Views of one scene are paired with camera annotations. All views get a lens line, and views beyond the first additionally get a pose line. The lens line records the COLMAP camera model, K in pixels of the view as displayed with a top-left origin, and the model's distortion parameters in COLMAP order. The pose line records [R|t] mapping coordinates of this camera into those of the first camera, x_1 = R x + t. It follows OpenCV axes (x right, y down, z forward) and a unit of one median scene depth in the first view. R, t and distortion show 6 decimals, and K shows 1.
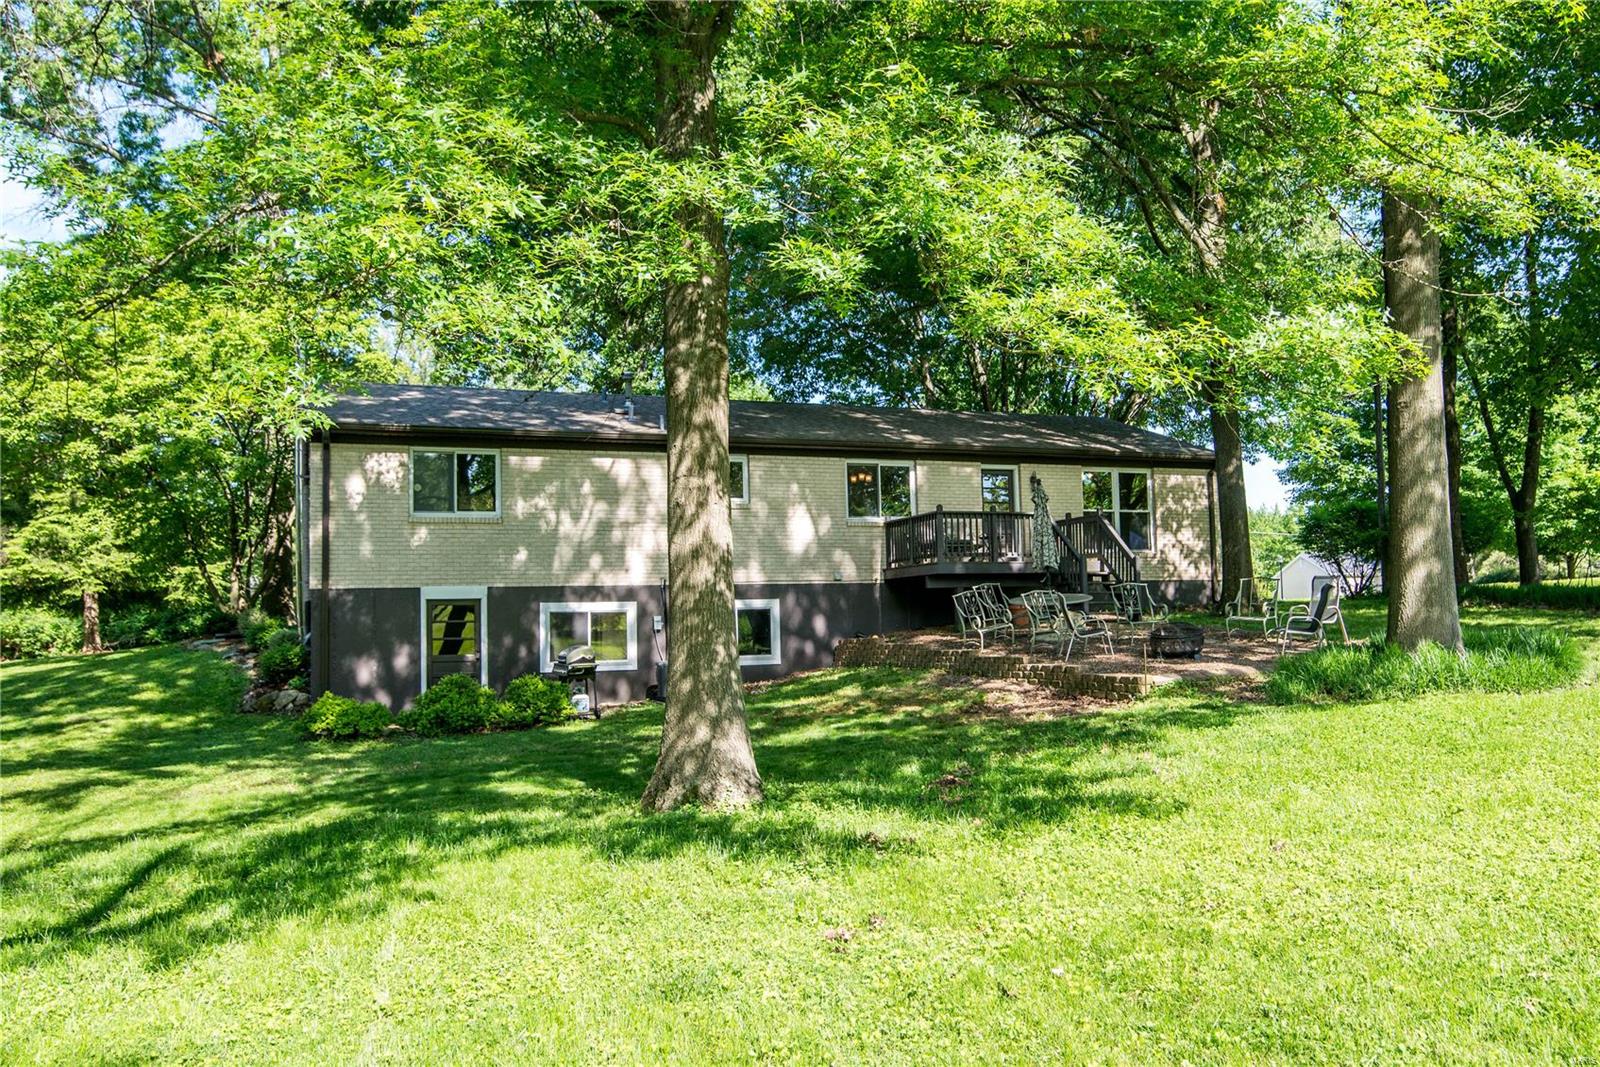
lens RADIAL K [[1221.6, 0, 800.0], [0, 1221.6, 533.5], [0, 0, 1]] dist [-0.004312, 0.001841]
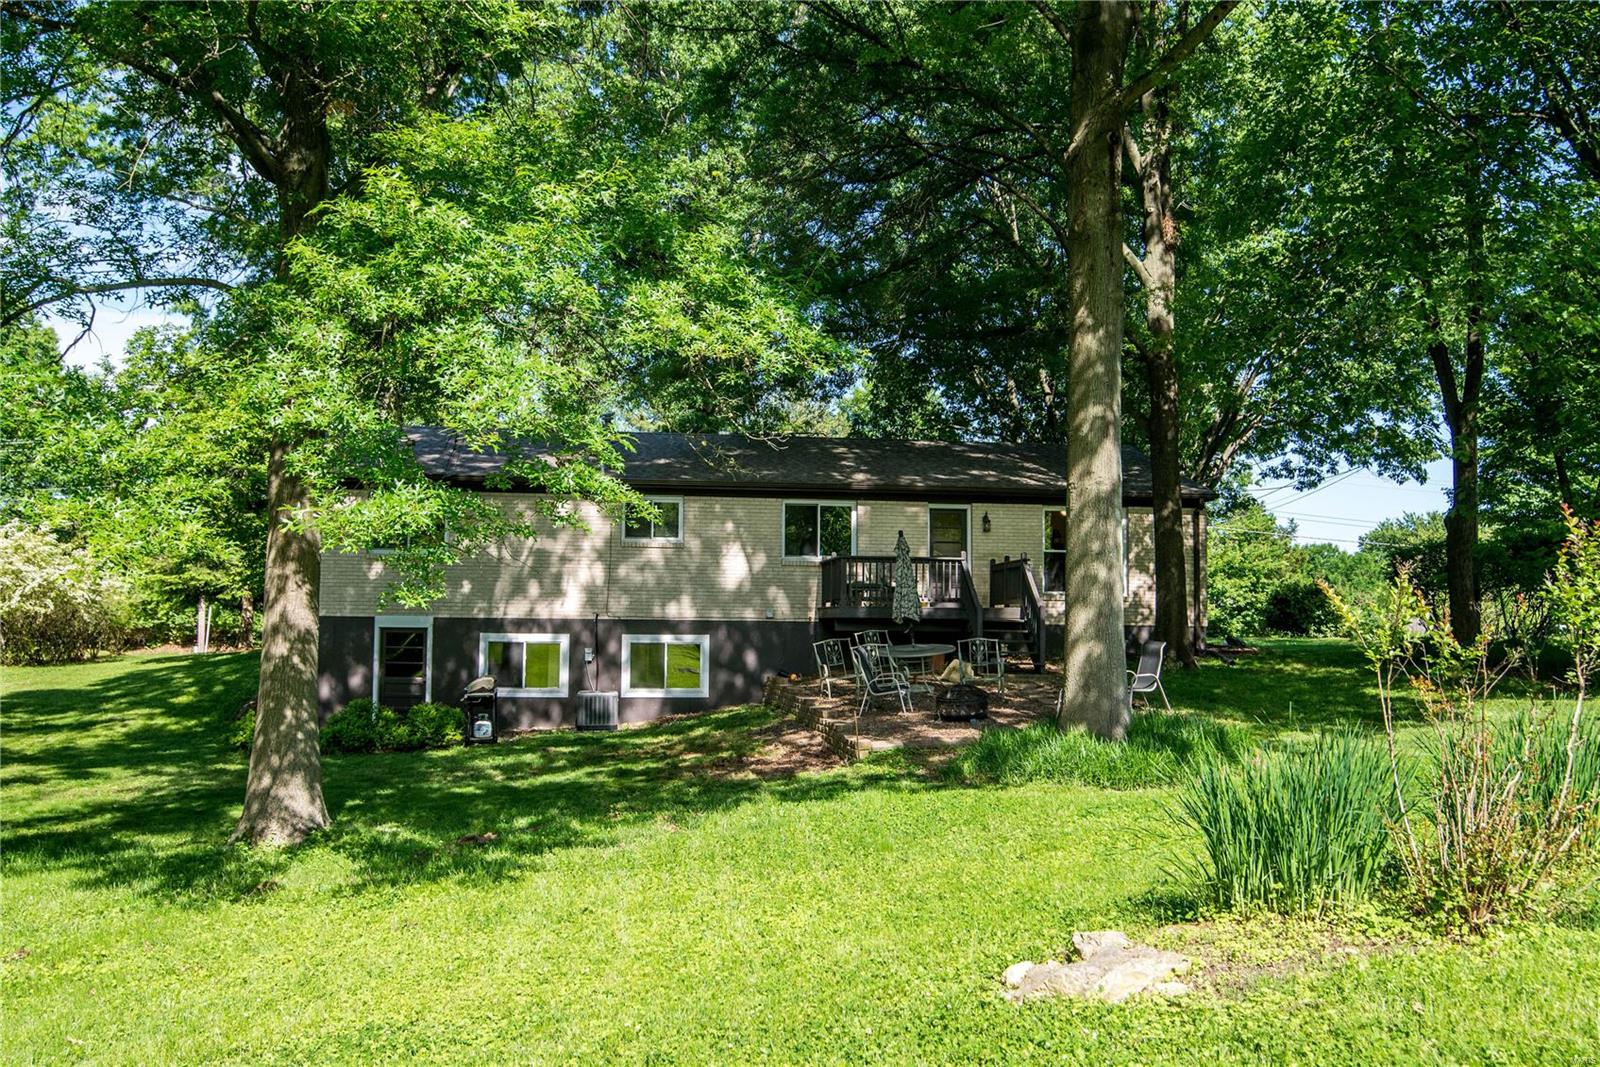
lens RADIAL K [[1290.5, 0, 800.0], [0, 1290.5, 533.5], [0, 0, 1]] dist [0.001474, -0.002319]
pose [[0.967283, 0.014087, -0.253307, 0.348135], [-0.011648, 0.999870, 0.011130, -0.047268], [0.253431, -0.007815, 0.967322, -0.046404]]
